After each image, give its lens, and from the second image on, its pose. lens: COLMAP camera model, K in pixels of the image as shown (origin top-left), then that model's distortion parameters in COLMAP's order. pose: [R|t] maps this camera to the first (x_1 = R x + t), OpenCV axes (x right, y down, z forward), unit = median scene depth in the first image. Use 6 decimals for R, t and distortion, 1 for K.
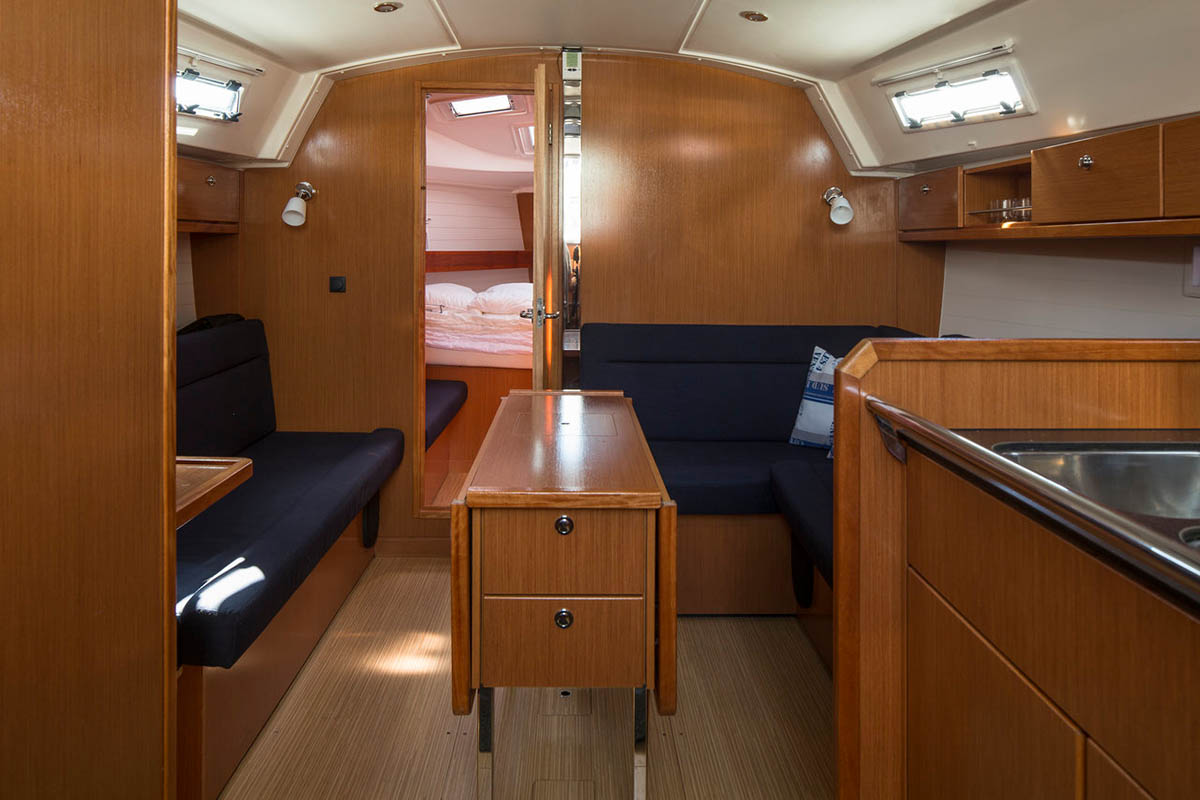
lens RADIAL K [[840.4, 0, 605.0], [0, 840.4, 247.5], [0, 0, 1]] dist [0.001193, -0.000406]
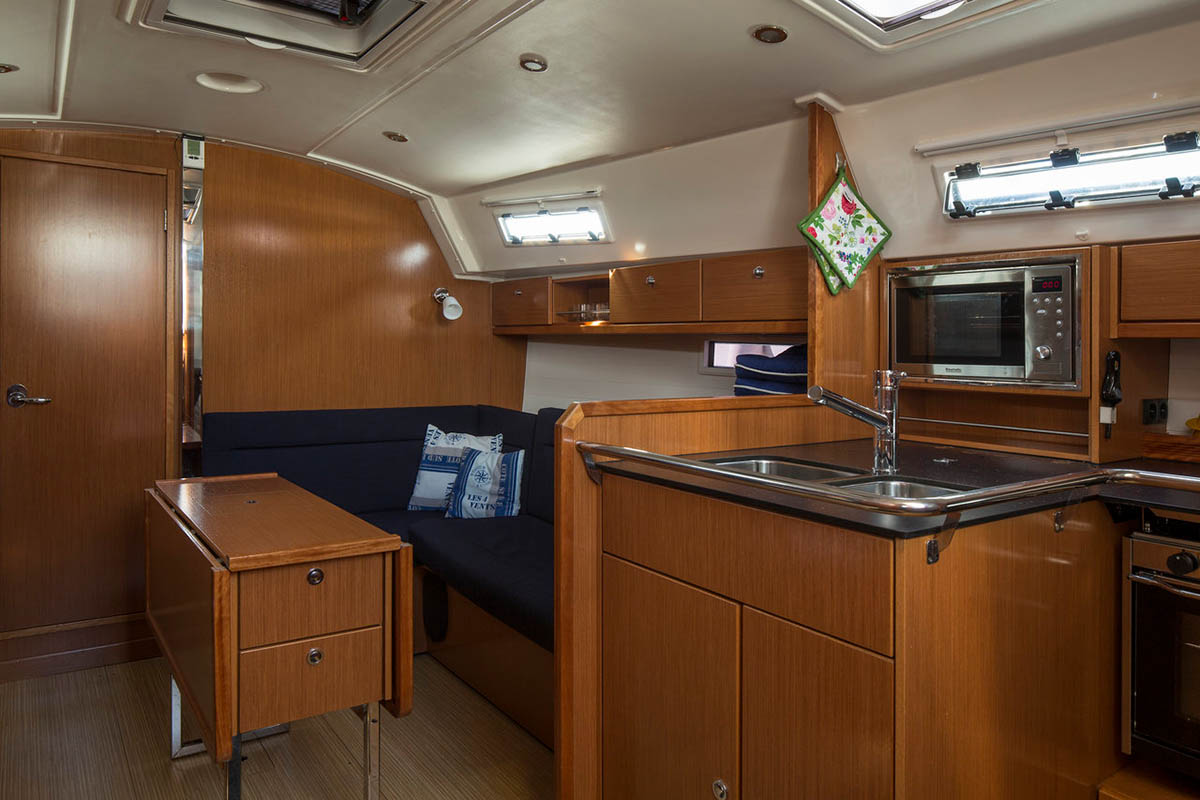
lens RADIAL K [[816.6, 0, 603.9], [0, 816.6, 346.2], [0, 0, 1]] dist [0.028380, 0.000130]
pose [[0.841018, 0.003453, 0.540996, -0.181017], [-0.007773, 0.999954, 0.005702, 0.001491], [-0.540951, -0.009001, 0.841006, -0.091530]]
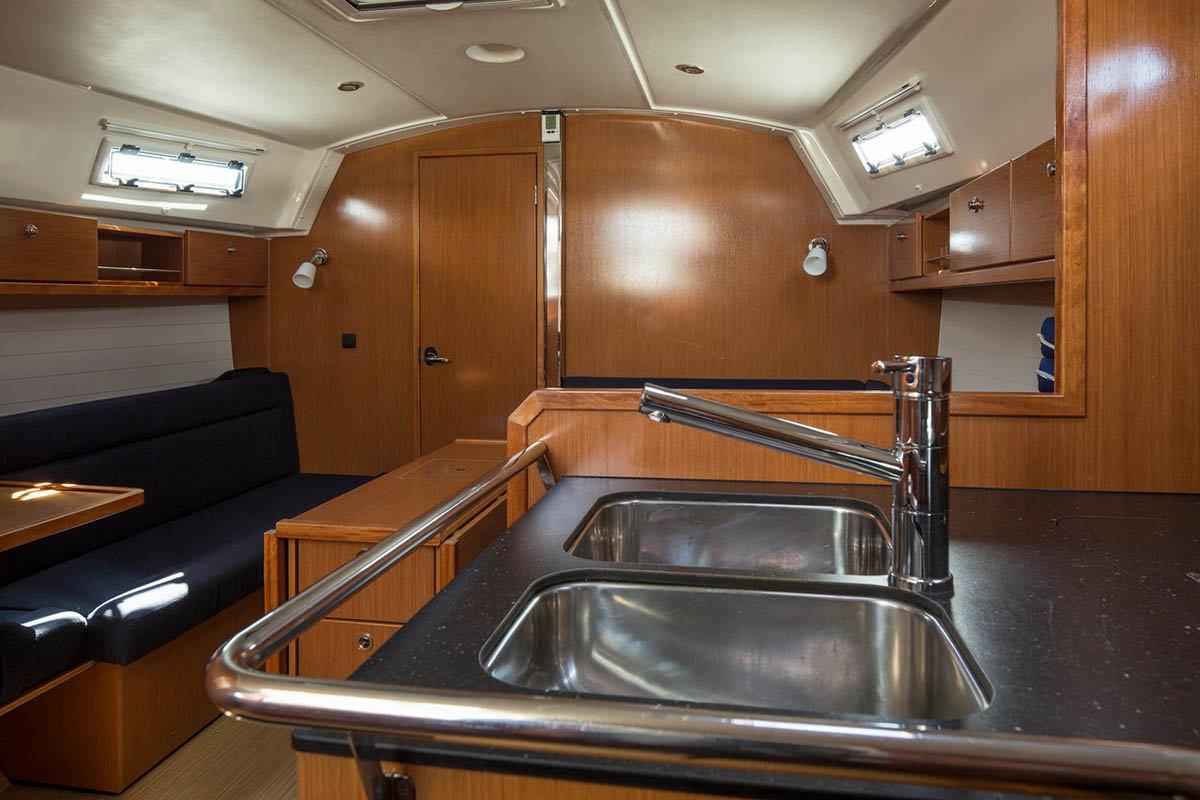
lens RADIAL K [[832.2, 0, 598.2], [0, 832.2, 324.1], [0, 0, 1]] dist [-0.005738, -0.002520]
pose [[0.978038, -0.010942, -0.208138, 0.263868], [0.016166, 0.999595, 0.023414, 0.002427], [0.207797, -0.026265, 0.977819, 0.004530]]
